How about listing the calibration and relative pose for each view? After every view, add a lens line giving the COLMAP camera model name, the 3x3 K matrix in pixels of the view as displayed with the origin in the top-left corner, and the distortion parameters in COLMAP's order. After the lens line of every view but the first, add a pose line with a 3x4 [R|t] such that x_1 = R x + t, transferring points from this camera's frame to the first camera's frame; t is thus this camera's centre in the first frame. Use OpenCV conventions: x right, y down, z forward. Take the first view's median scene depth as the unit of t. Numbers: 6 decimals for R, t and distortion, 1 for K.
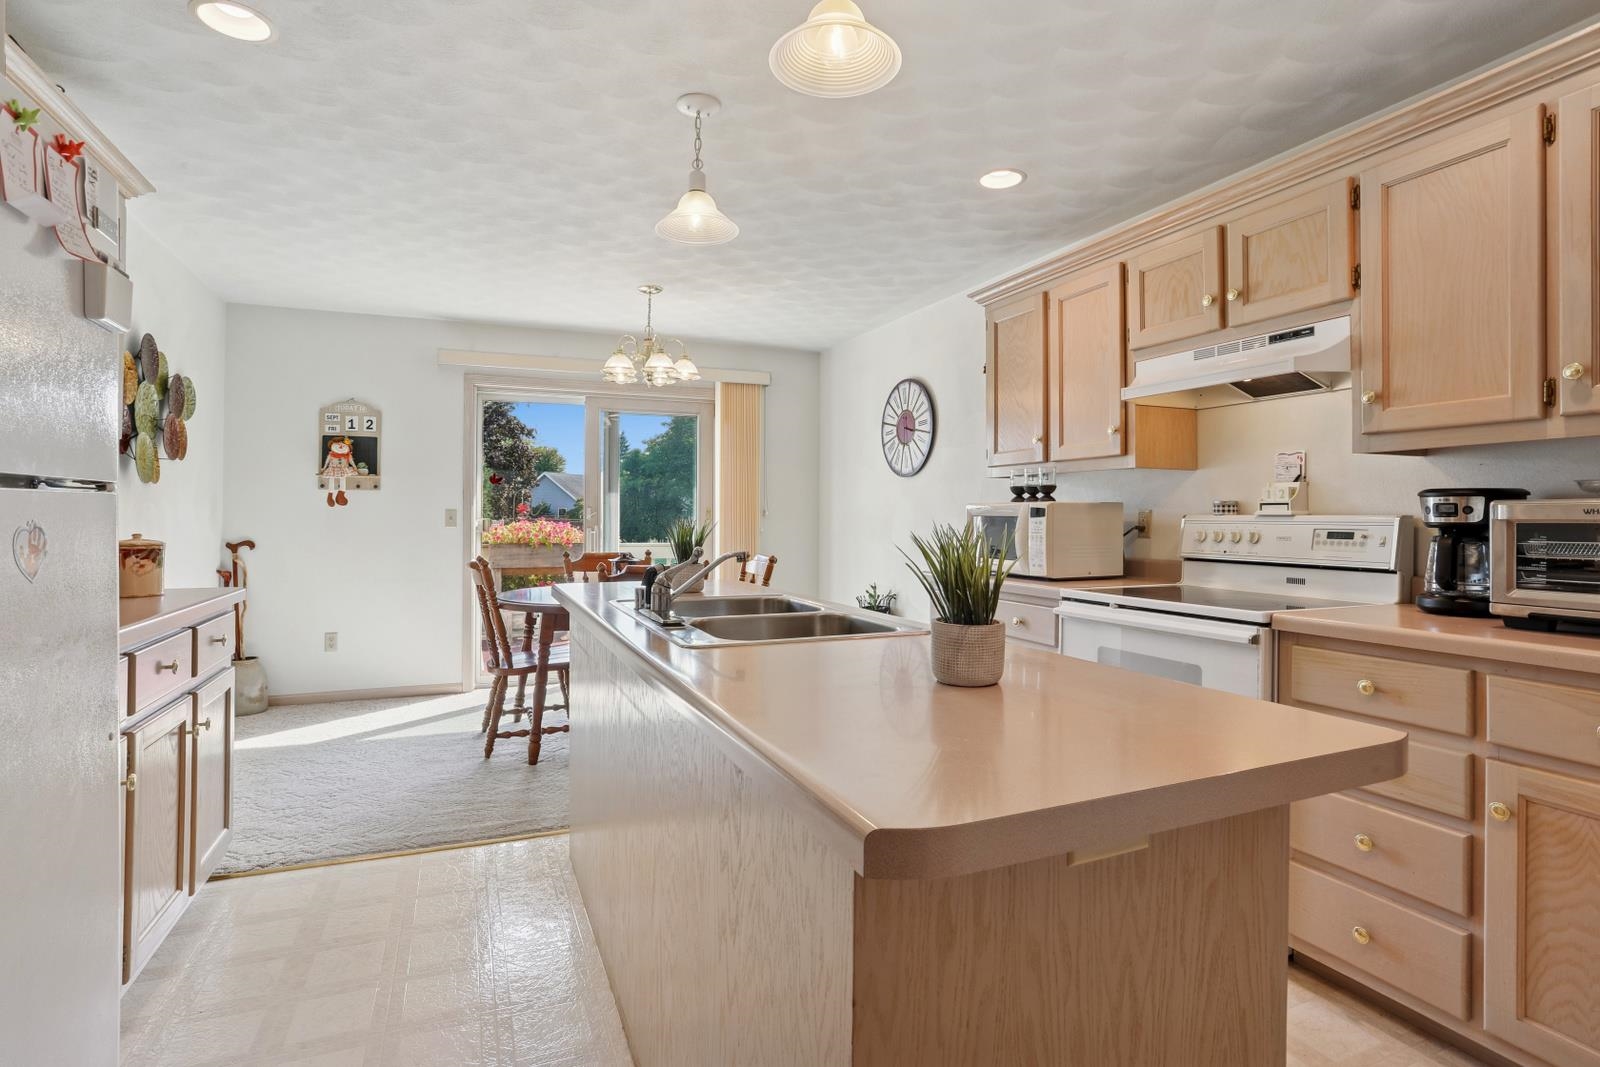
lens RADIAL K [[847.7, 0, 799.5], [0, 847.7, 511.6], [0, 0, 1]] dist [0.000709, -0.000082]
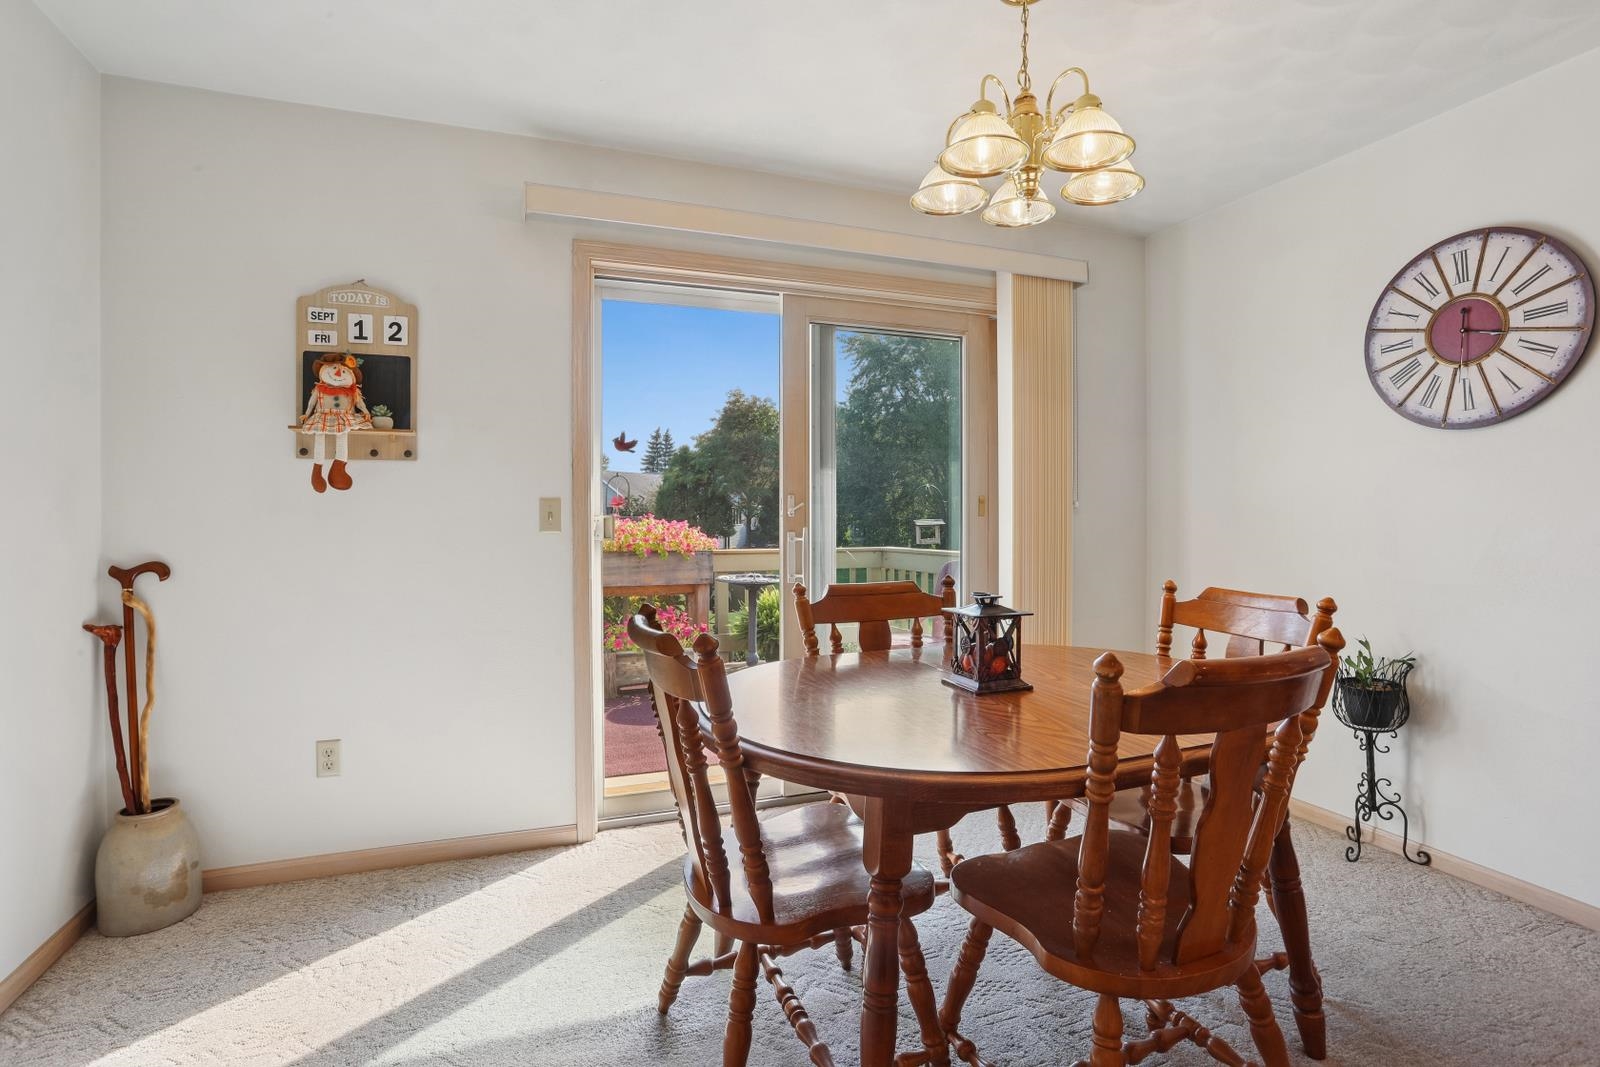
lens RADIAL K [[785.3, 0, 800.8], [0, 785.3, 527.9], [0, 0, 1]] dist [-0.029738, 0.000578]
pose [[0.999859, -0.003811, -0.016381, -0.259094], [0.004195, 0.999716, 0.023460, 0.005299], [0.016287, -0.023525, 0.999591, 0.540696]]
